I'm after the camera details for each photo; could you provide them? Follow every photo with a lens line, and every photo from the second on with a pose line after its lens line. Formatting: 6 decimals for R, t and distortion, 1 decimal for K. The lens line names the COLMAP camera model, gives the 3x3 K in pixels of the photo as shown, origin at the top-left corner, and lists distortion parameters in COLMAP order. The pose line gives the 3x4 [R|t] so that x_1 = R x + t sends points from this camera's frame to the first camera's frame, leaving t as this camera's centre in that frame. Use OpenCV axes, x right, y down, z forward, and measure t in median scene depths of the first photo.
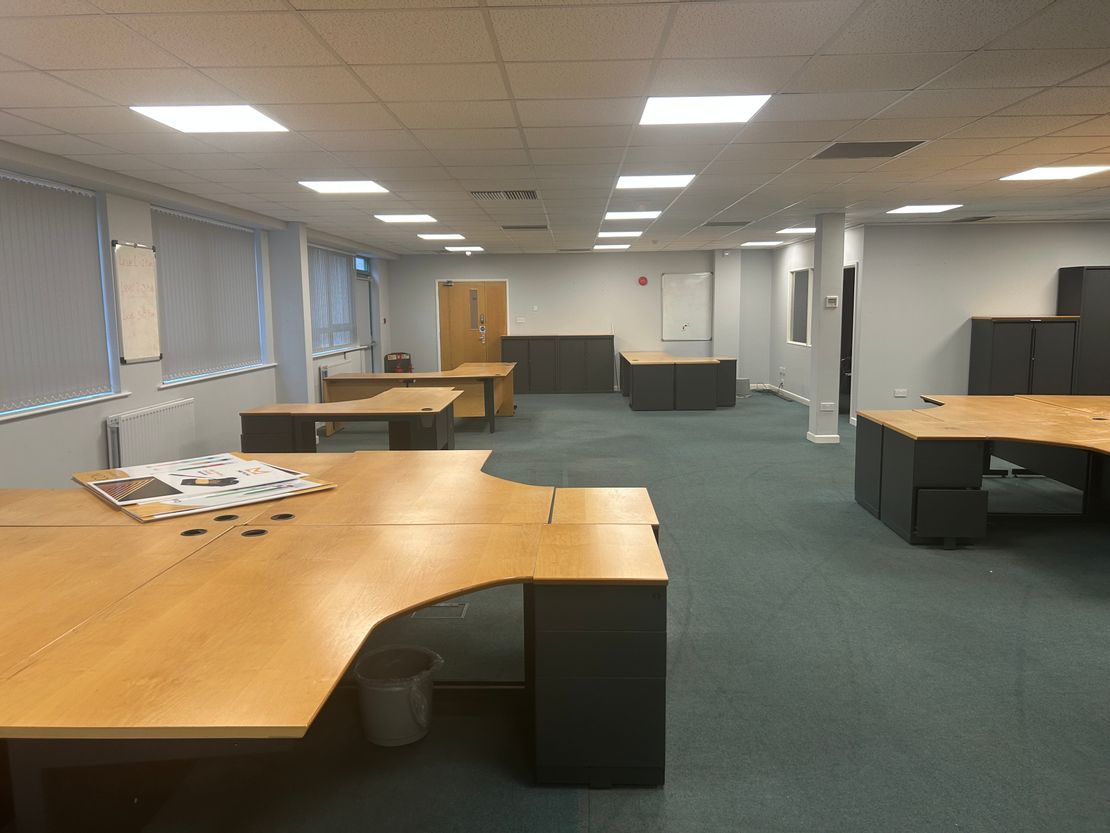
lens RADIAL K [[829.1, 0, 555.0], [0, 829.1, 416.5], [0, 0, 1]] dist [0.068958, -0.085611]
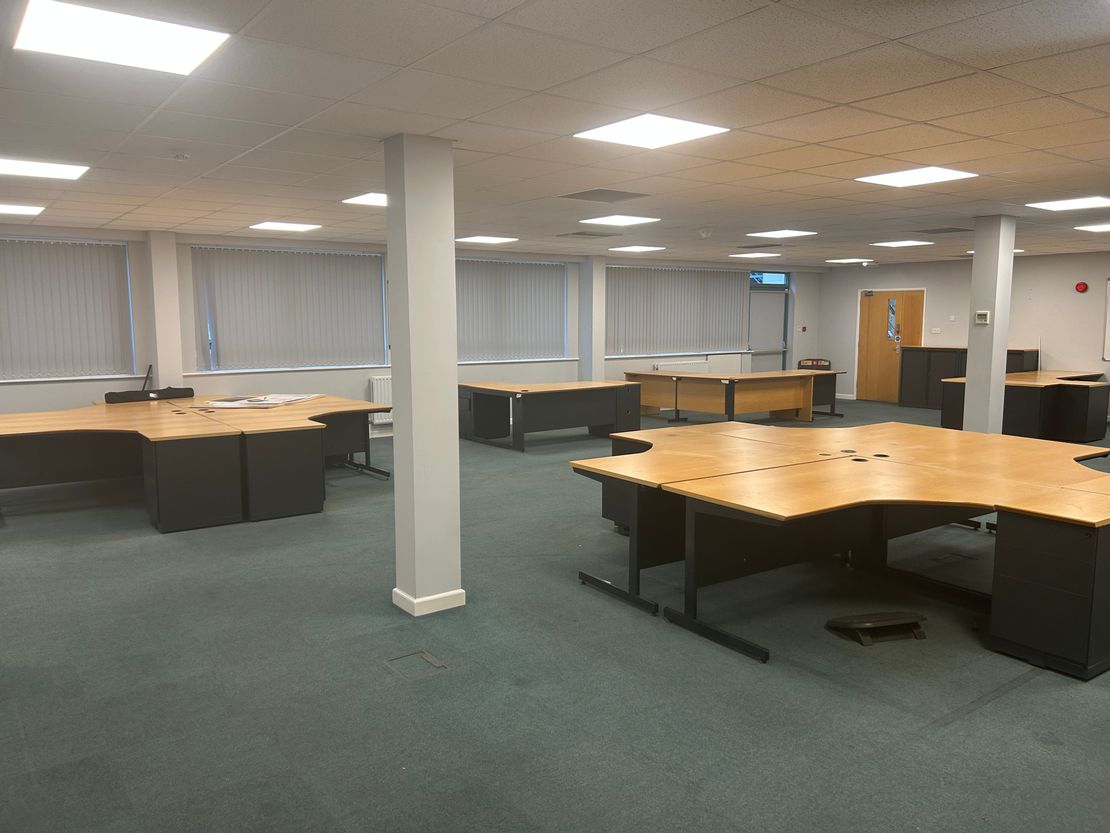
lens RADIAL K [[829.1, 0, 555.0], [0, 829.1, 416.5], [0, 0, 1]] dist [0.068958, -0.085611]
pose [[0.614901, 0.104506, -0.781649, 0.483176], [-0.108622, 0.992957, 0.047308, -0.018107], [0.781088, 0.055815, 0.621921, 0.074952]]
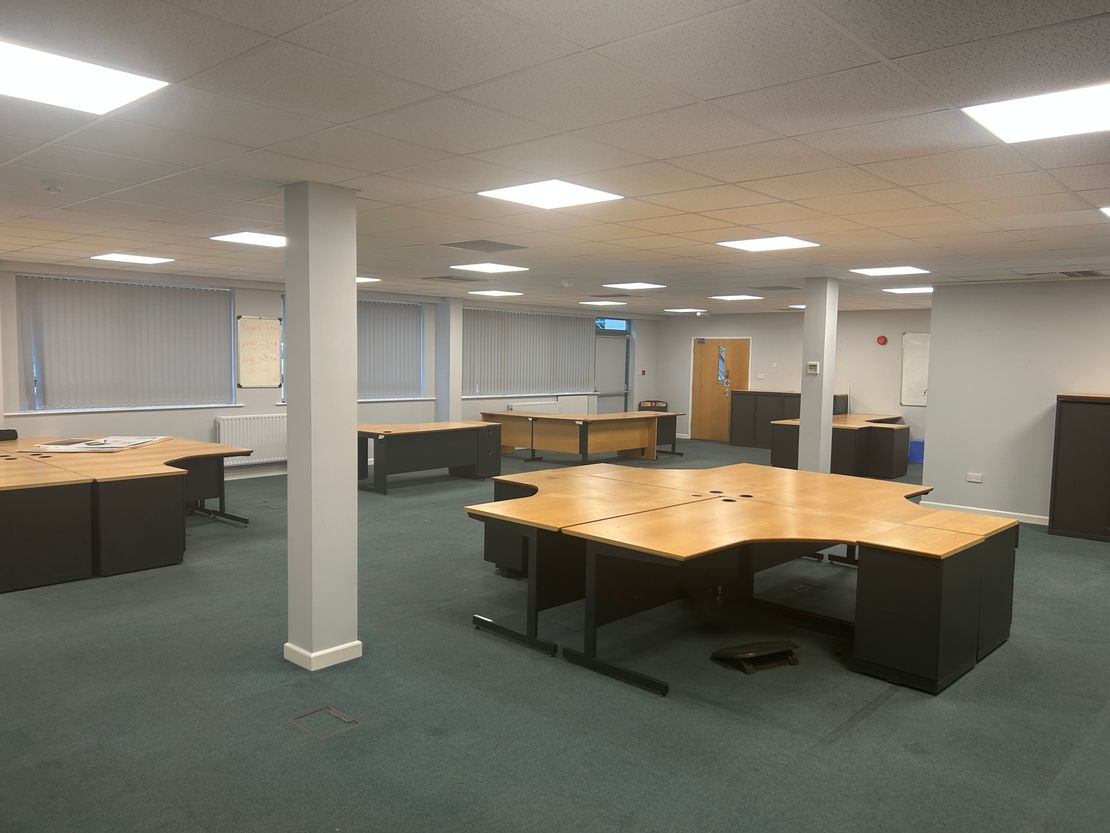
lens RADIAL K [[829.1, 0, 555.0], [0, 829.1, 416.5], [0, 0, 1]] dist [0.068958, -0.085611]
pose [[0.760320, 0.073652, -0.645360, 0.471094], [-0.111928, 0.993544, -0.018477, -0.019479], [0.639833, 0.086283, 0.763655, 0.048554]]
